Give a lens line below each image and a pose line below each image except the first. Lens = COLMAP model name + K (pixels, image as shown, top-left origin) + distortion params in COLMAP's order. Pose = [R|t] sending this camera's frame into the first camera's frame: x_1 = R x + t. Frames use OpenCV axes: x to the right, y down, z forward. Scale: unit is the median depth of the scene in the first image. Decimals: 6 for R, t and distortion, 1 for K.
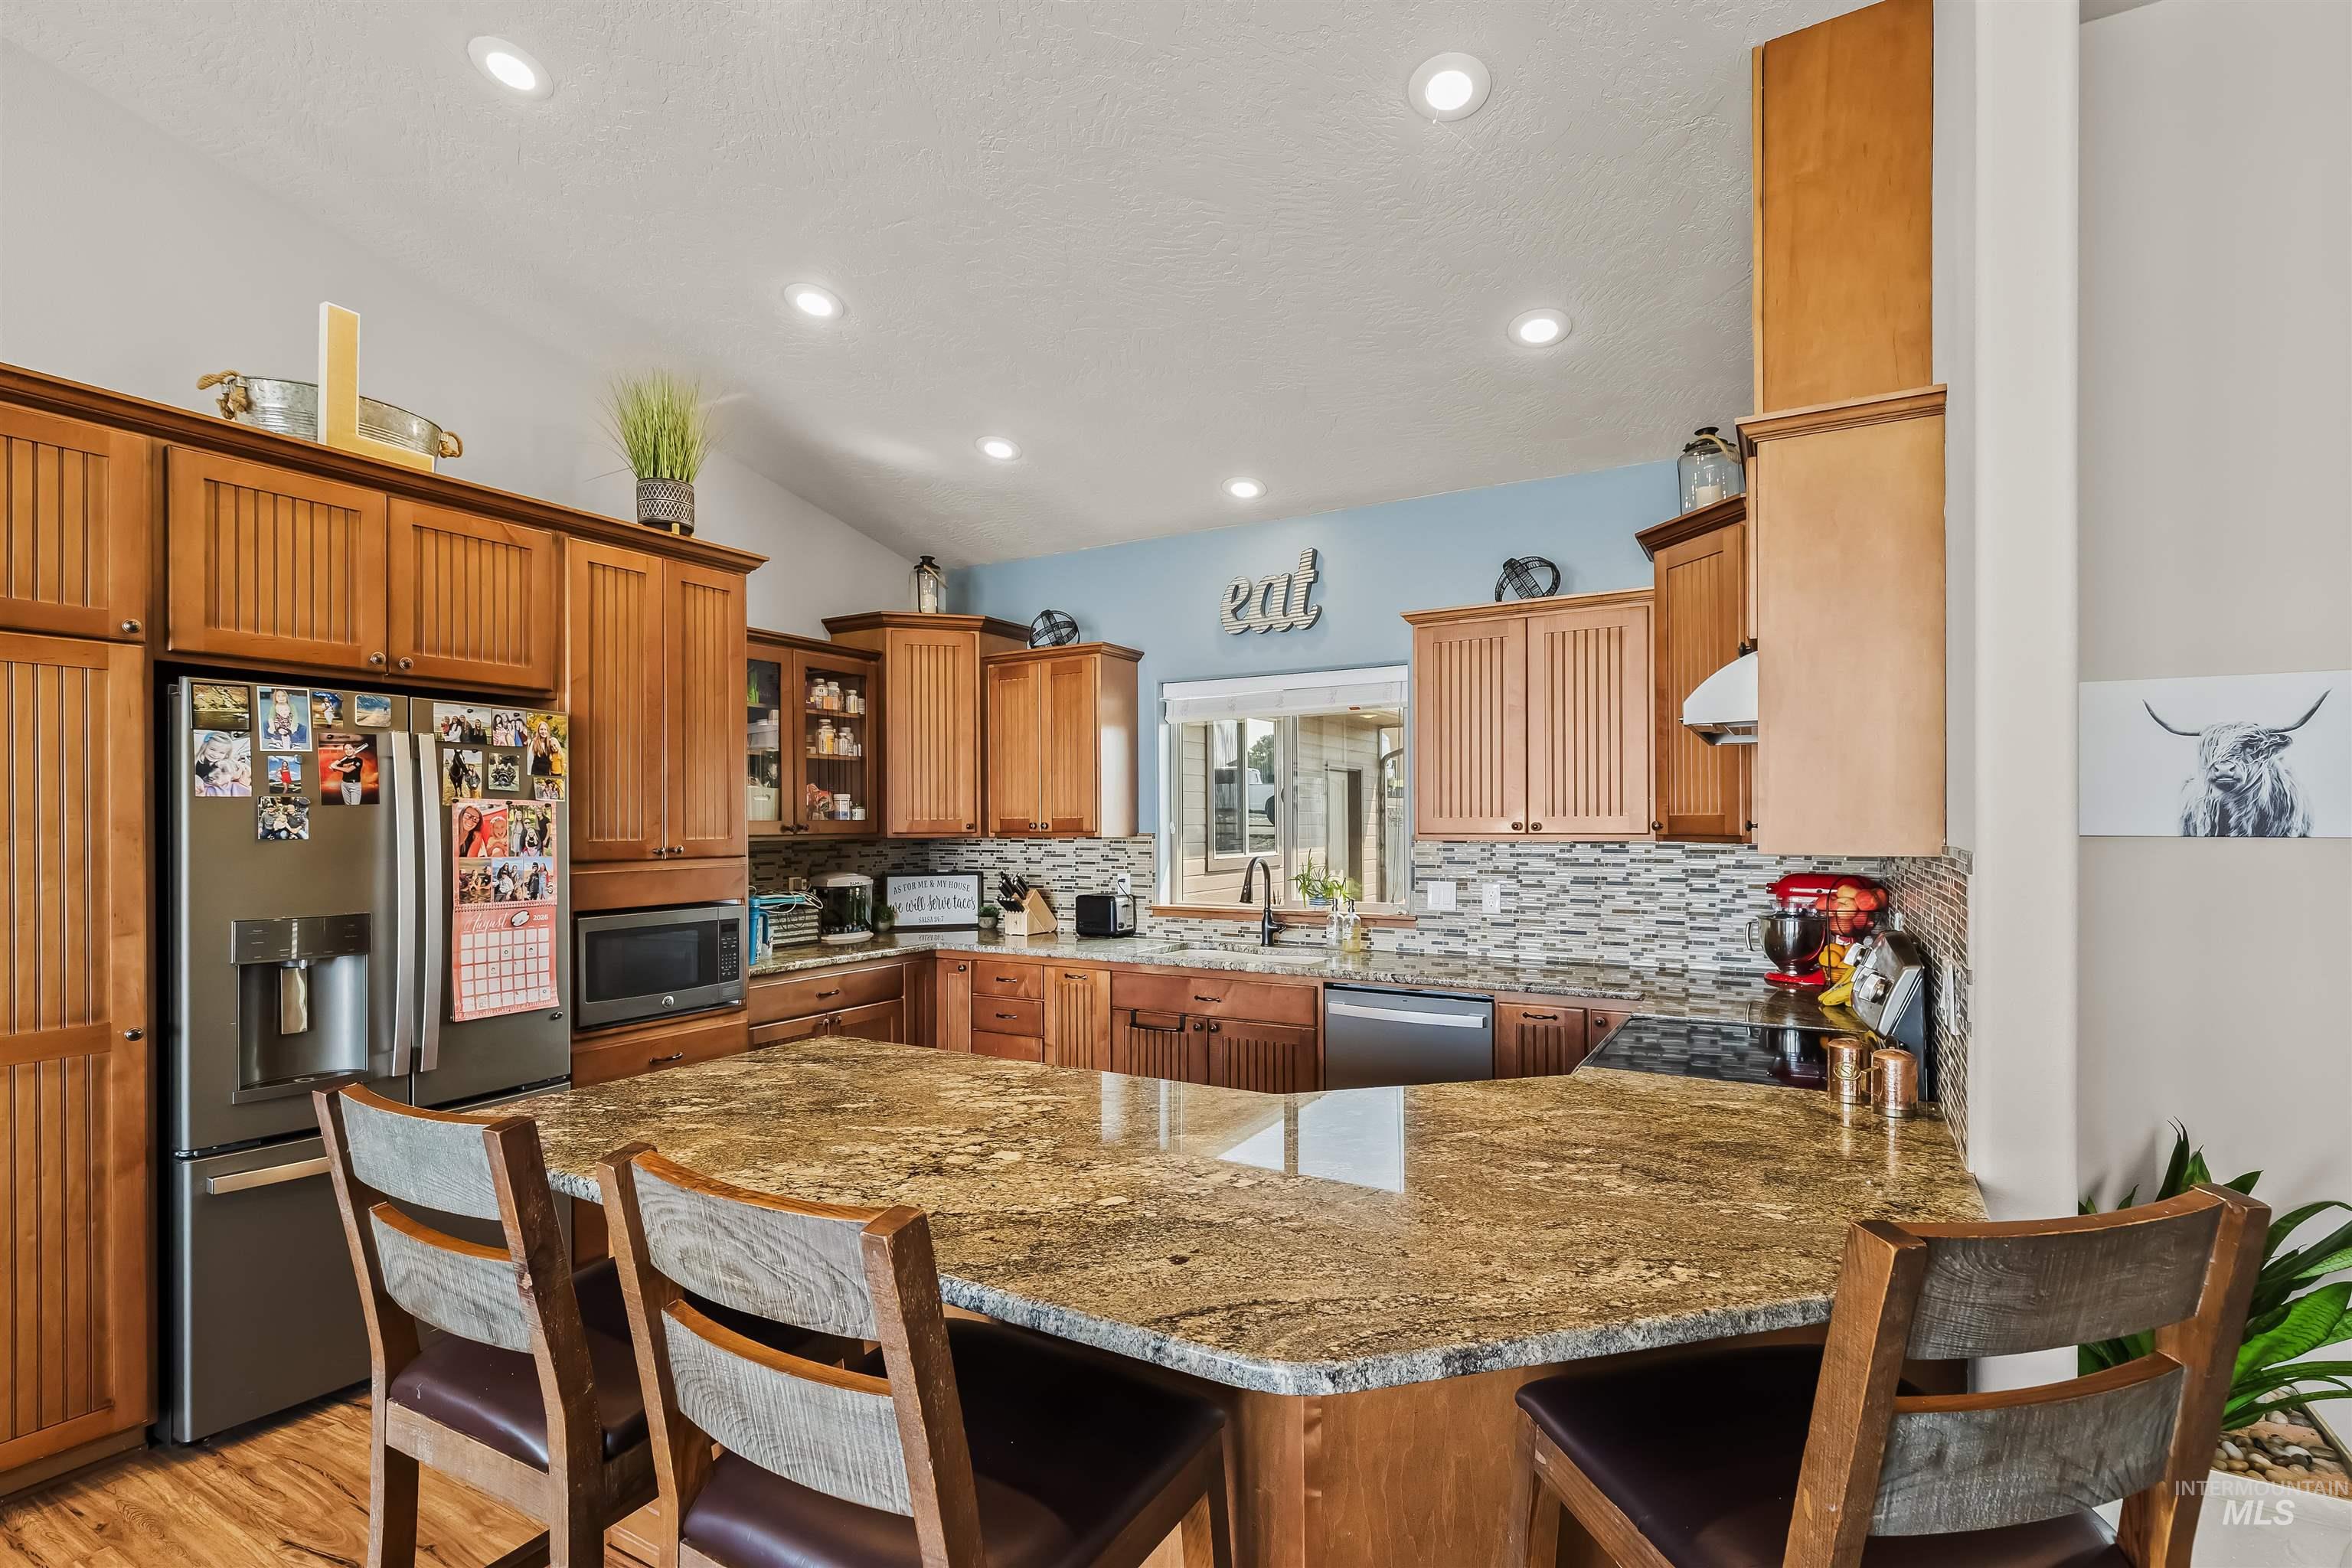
lens RADIAL K [[1080.2, 0, 1181.5], [0, 1080.2, 822.7], [0, 0, 1]] dist [-0.009407, 0.004691]
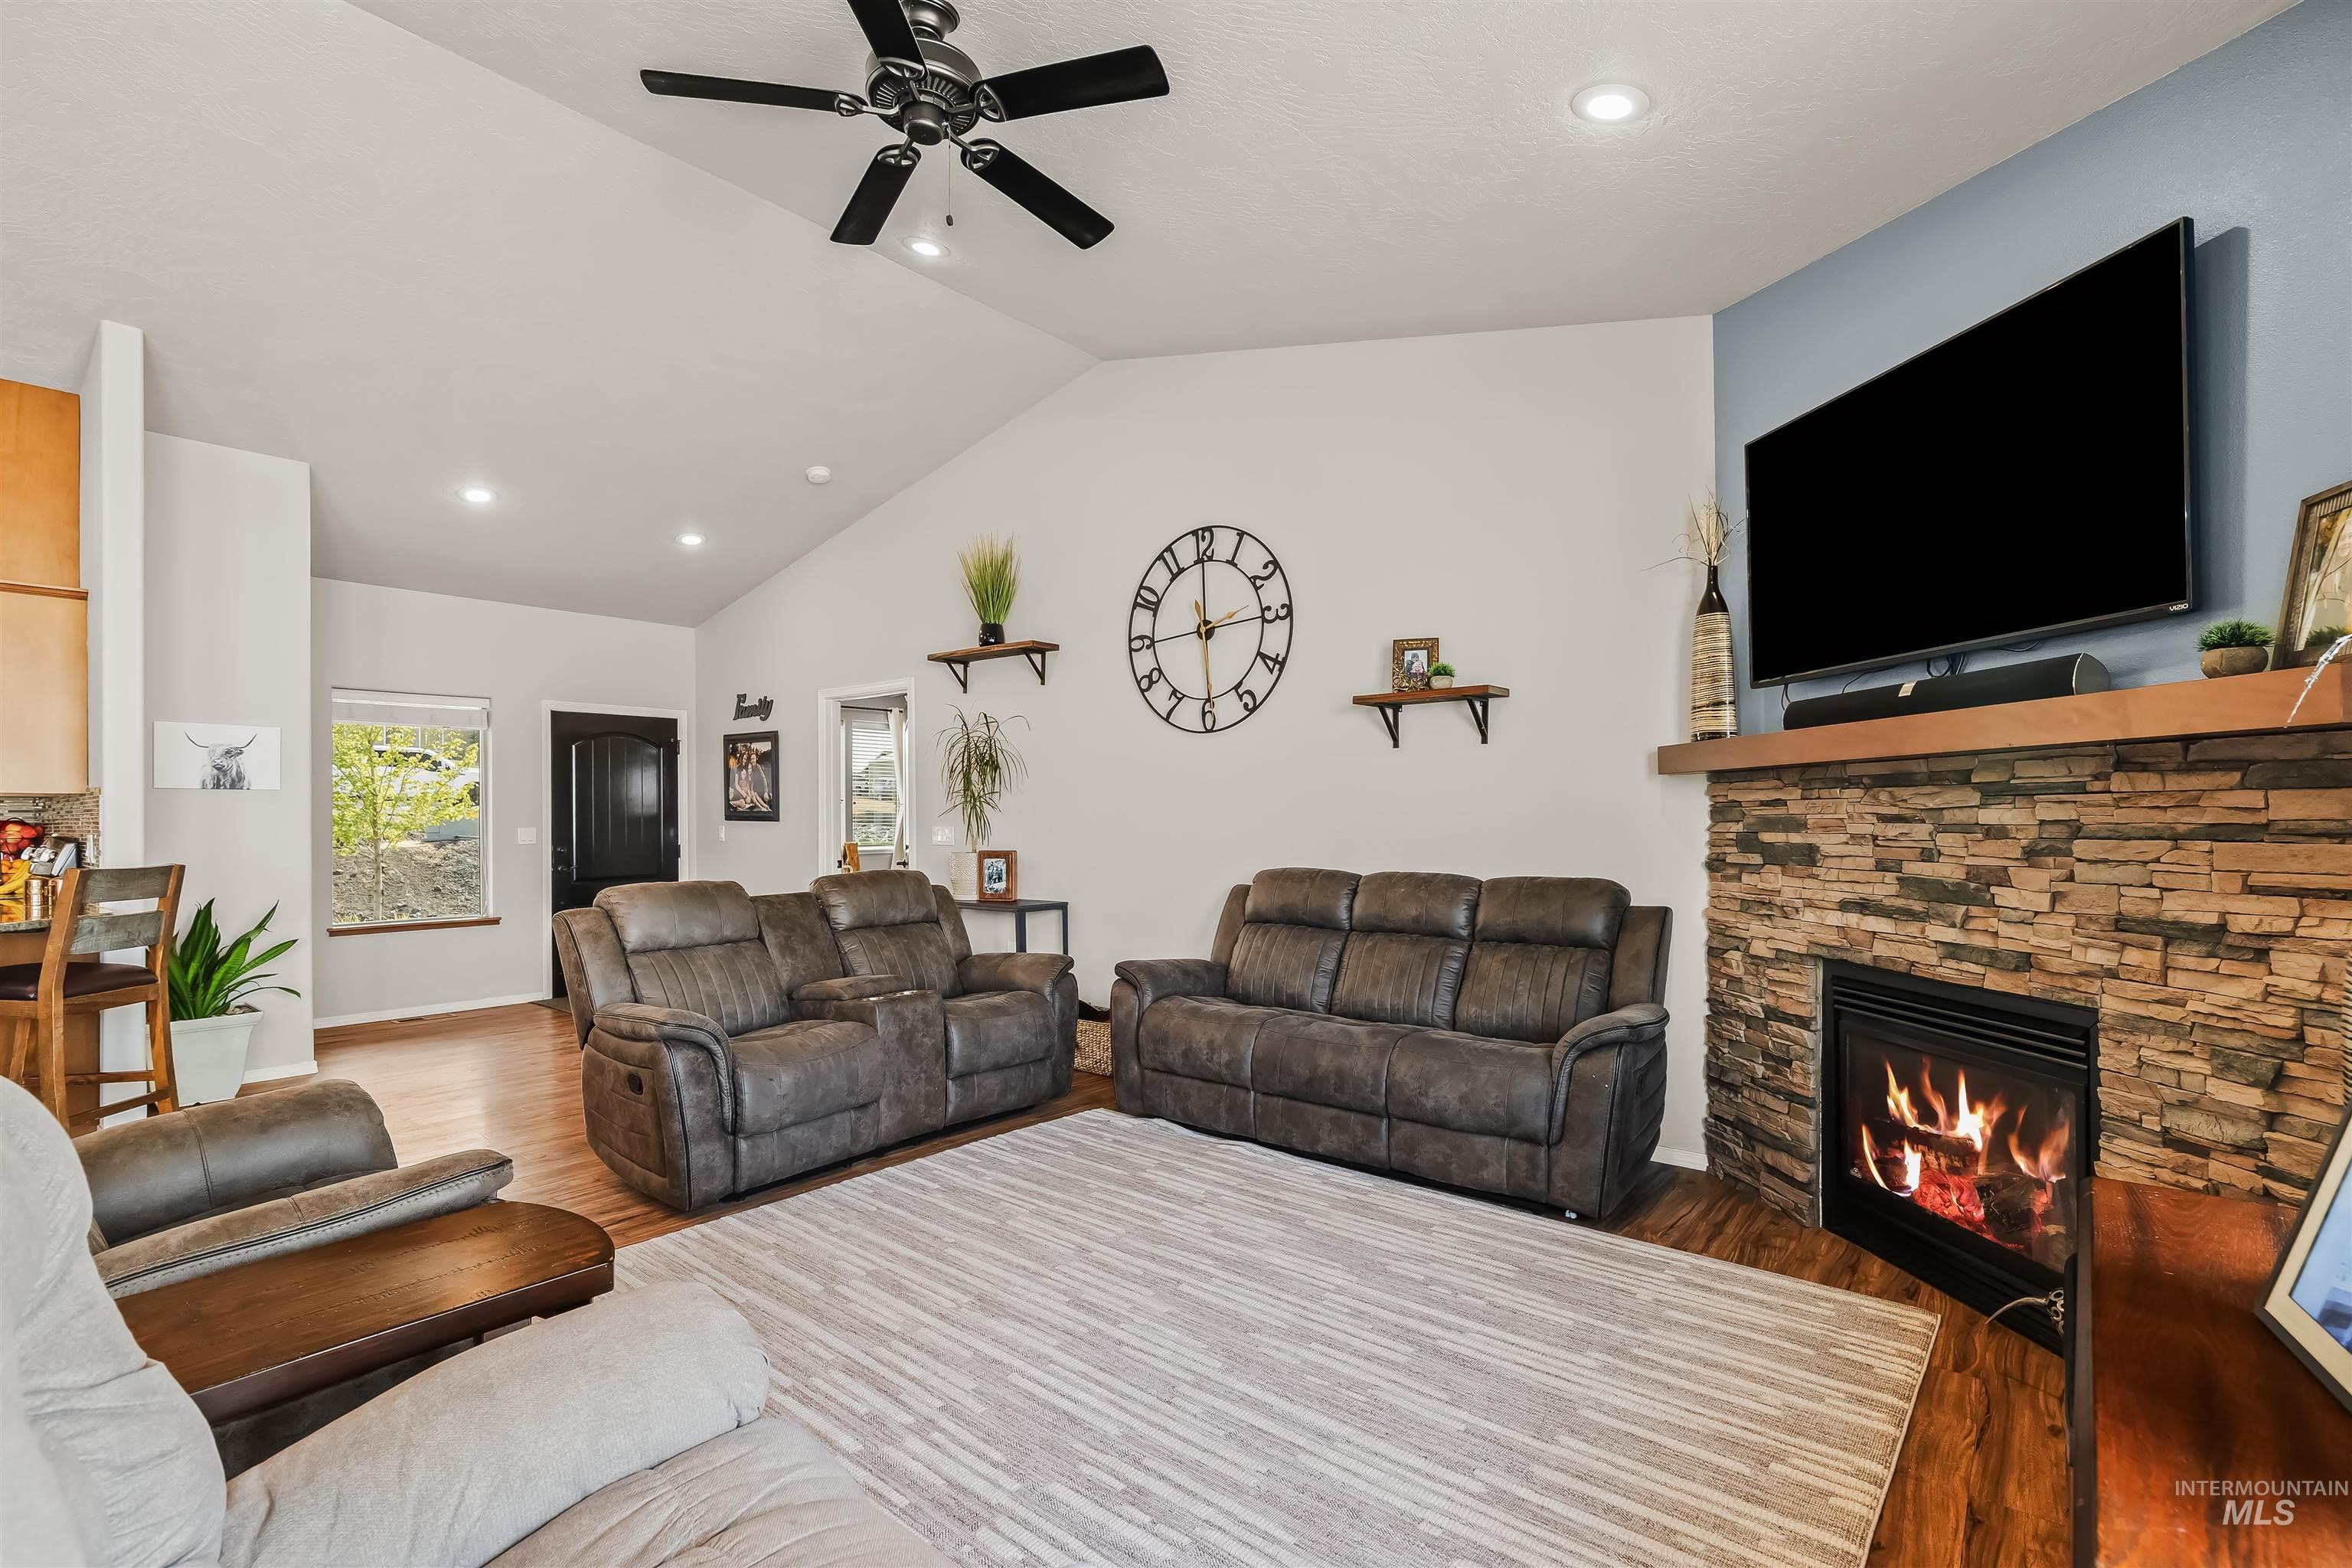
lens RADIAL K [[1080.2, 0, 1197.5], [0, 1080.2, 818.8], [0, 0, 1]] dist [-0.009407, 0.004691]
pose [[0.142669, 0.002508, 0.989767, -0.798520], [0.007190, 0.999968, -0.003570, 0.073496], [-0.989744, 0.007626, 0.142646, -1.091590]]
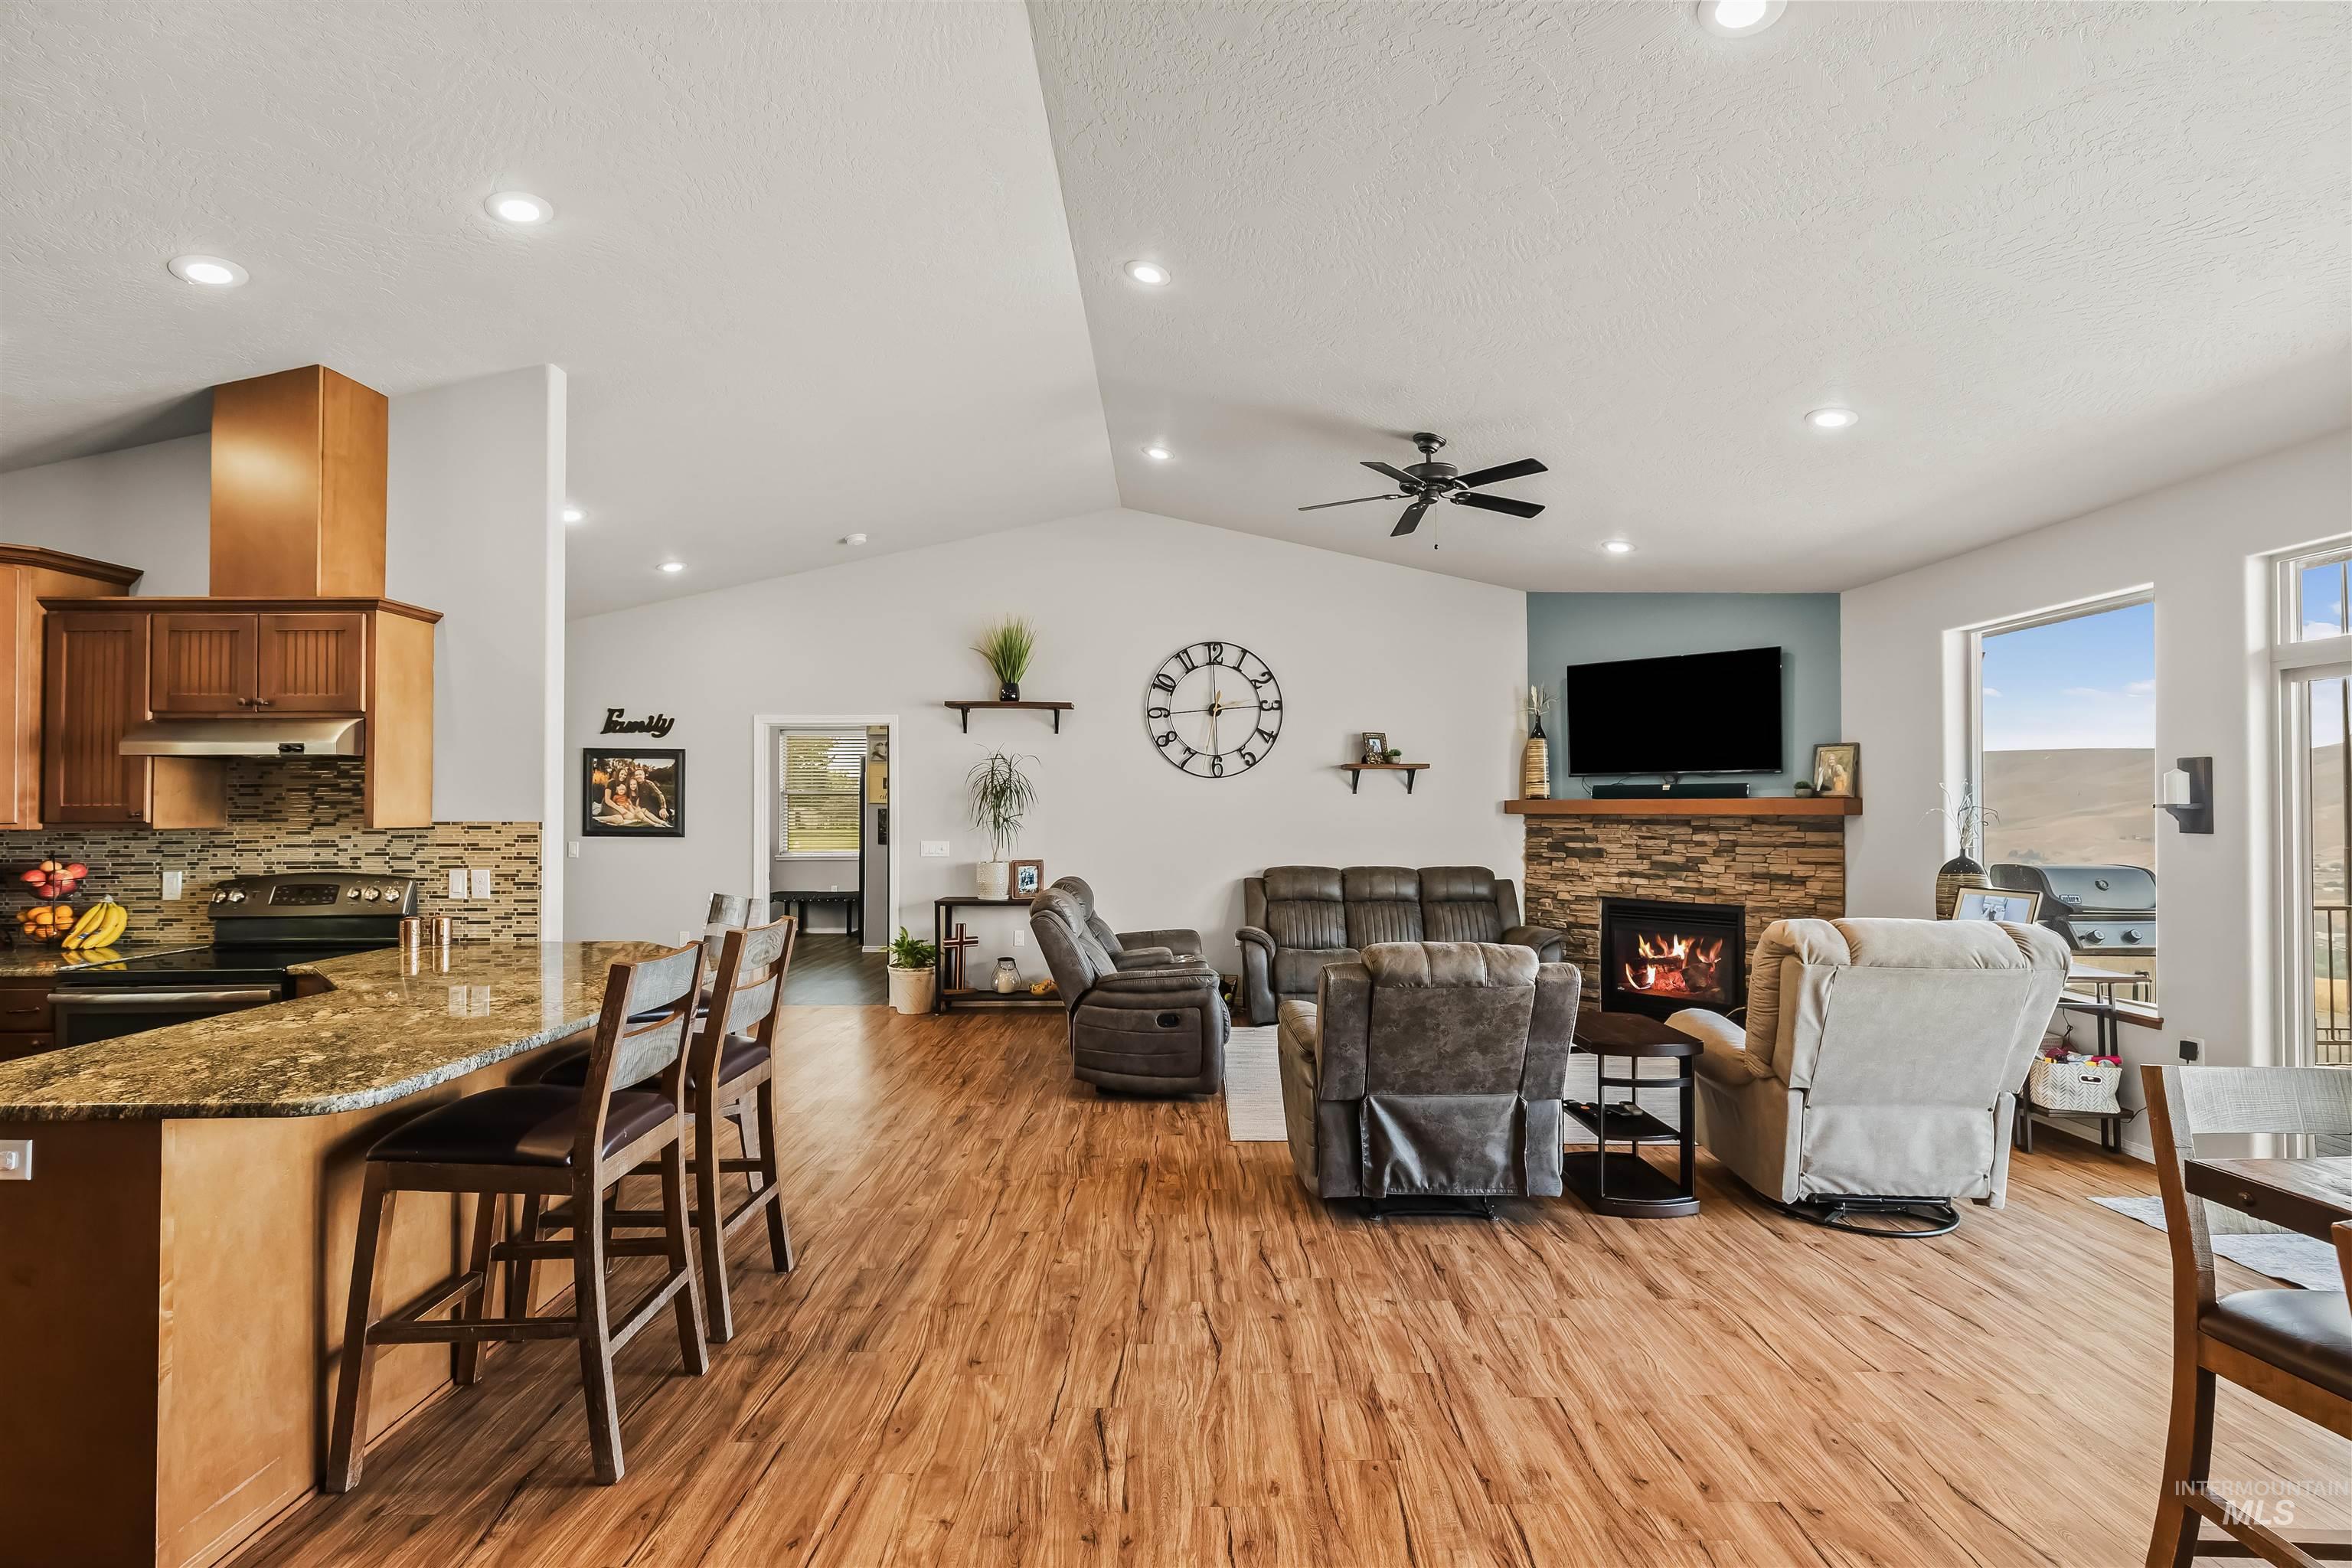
lens RADIAL K [[1060.2, 0, 1181.4], [0, 1060.2, 787.2], [0, 0, 1]] dist [0.000355, -0.001766]
pose [[-0.504885, 0.021289, 0.862924, -1.251860], [0.006365, 0.999760, -0.020941, 0.004850], [-0.863163, -0.005080, -0.504900, 0.505710]]
